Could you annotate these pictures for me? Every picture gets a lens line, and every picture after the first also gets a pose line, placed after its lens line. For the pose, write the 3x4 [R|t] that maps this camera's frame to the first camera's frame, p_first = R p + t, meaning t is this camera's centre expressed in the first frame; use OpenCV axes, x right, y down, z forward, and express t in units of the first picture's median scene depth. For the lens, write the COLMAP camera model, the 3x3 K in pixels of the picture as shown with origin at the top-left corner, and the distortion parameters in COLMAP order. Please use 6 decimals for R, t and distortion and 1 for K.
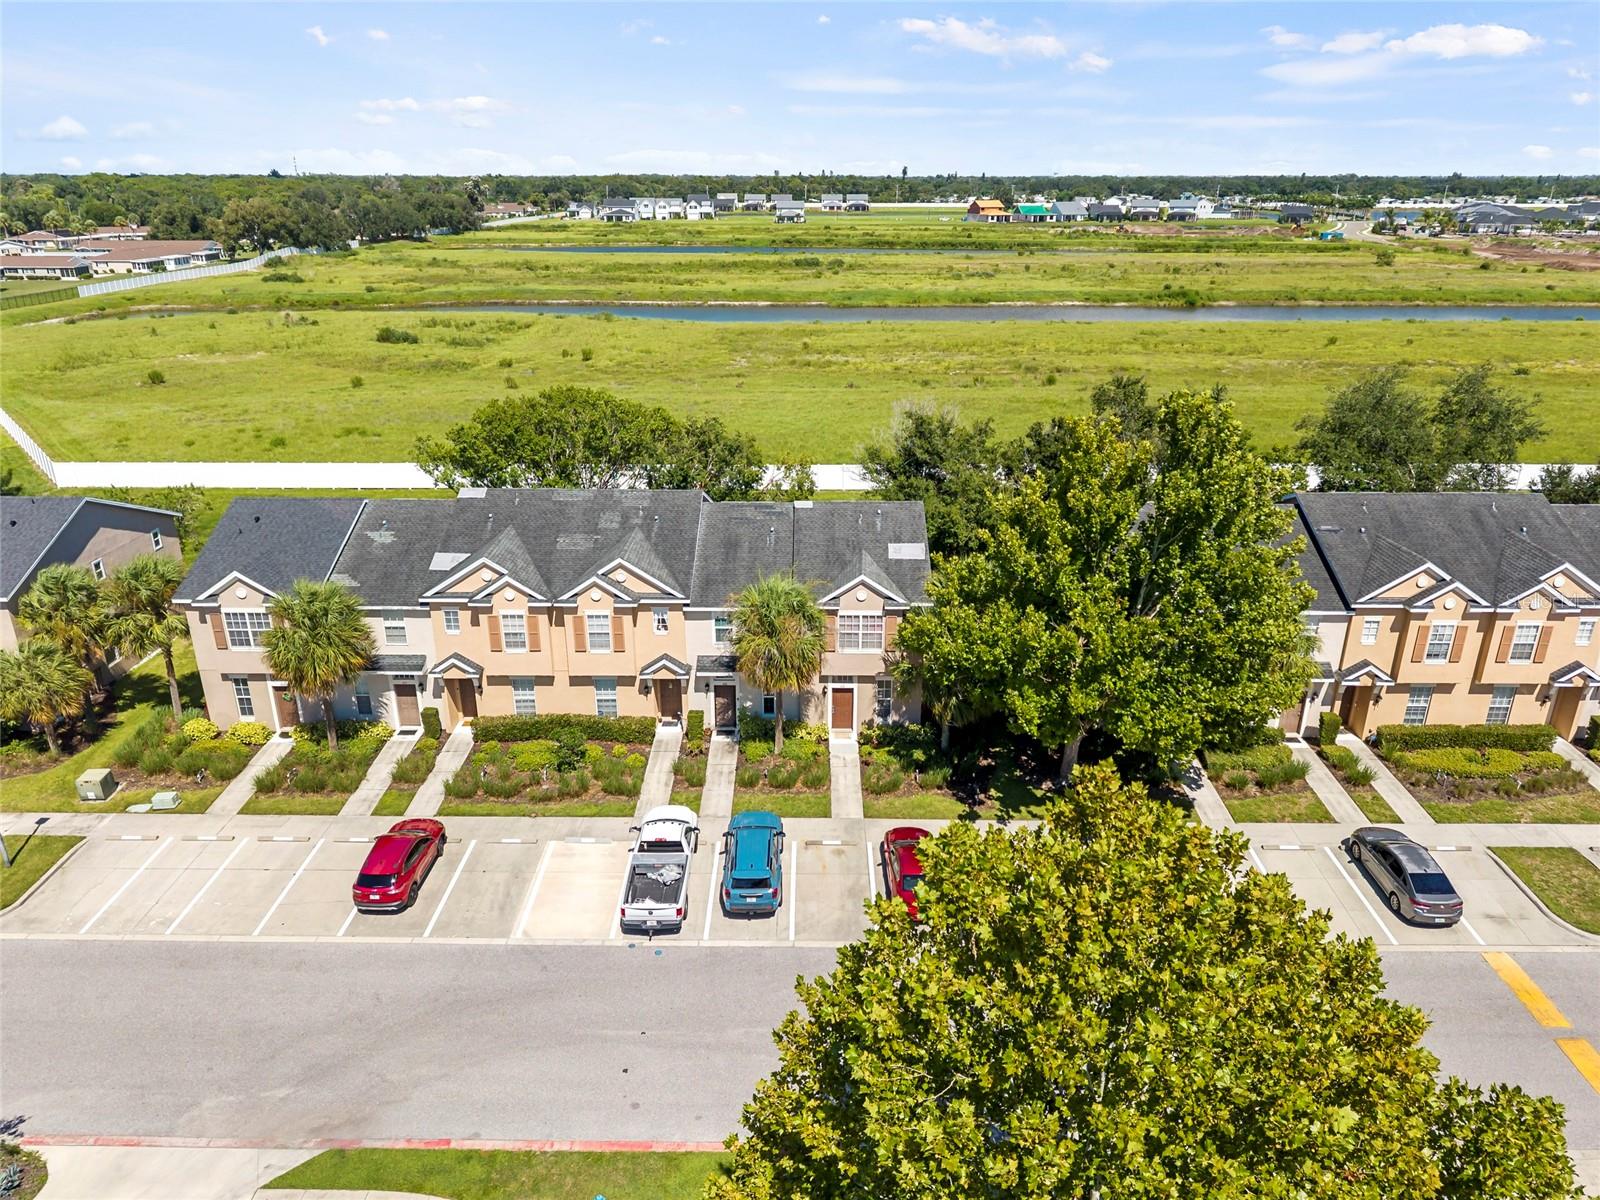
lens RADIAL K [[1083.6, 0, 804.3], [0, 1083.6, 612.7], [0, 0, 1]] dist [0.015273, -0.015540]
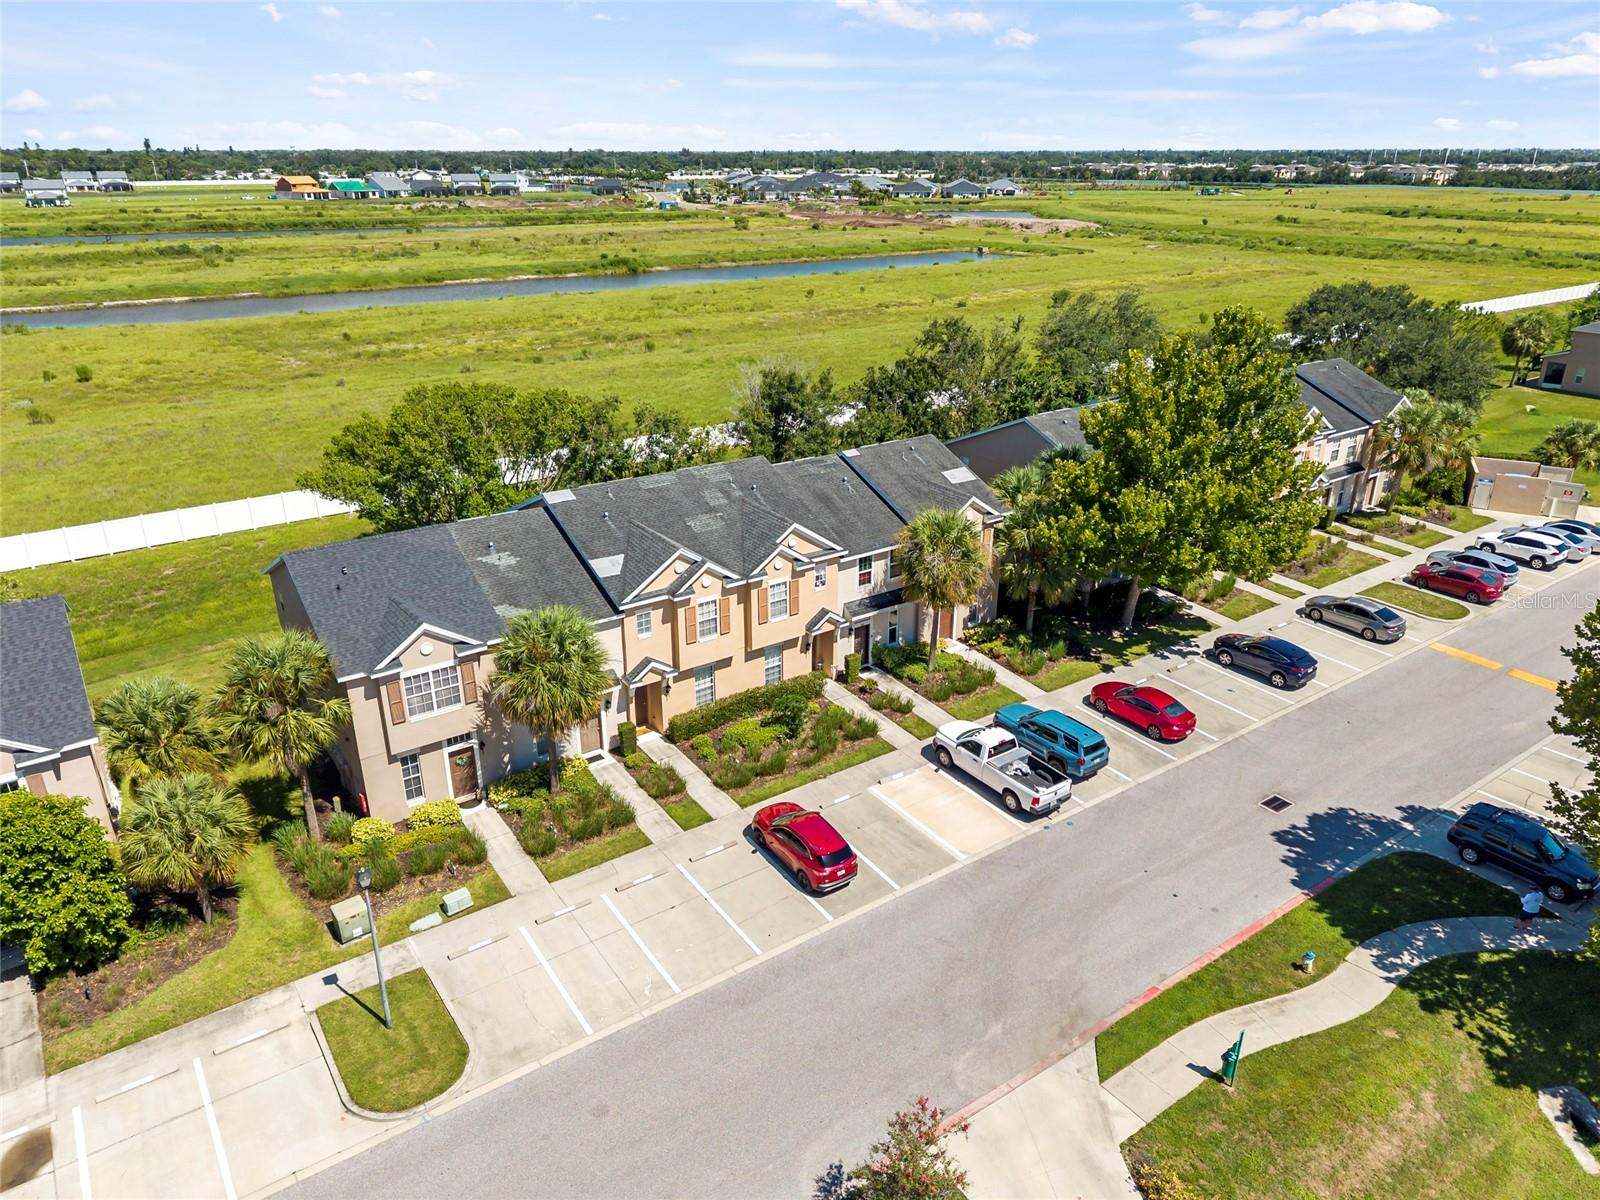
lens RADIAL K [[1083.6, 0, 808.7], [0, 1083.6, 589.4], [0, 0, 1]] dist [0.015273, -0.015540]
pose [[0.809040, -0.220215, 0.544939, -0.694093], [0.219209, 0.973314, 0.067878, -0.053002], [-0.545345, 0.064540, 0.835723, 0.121386]]
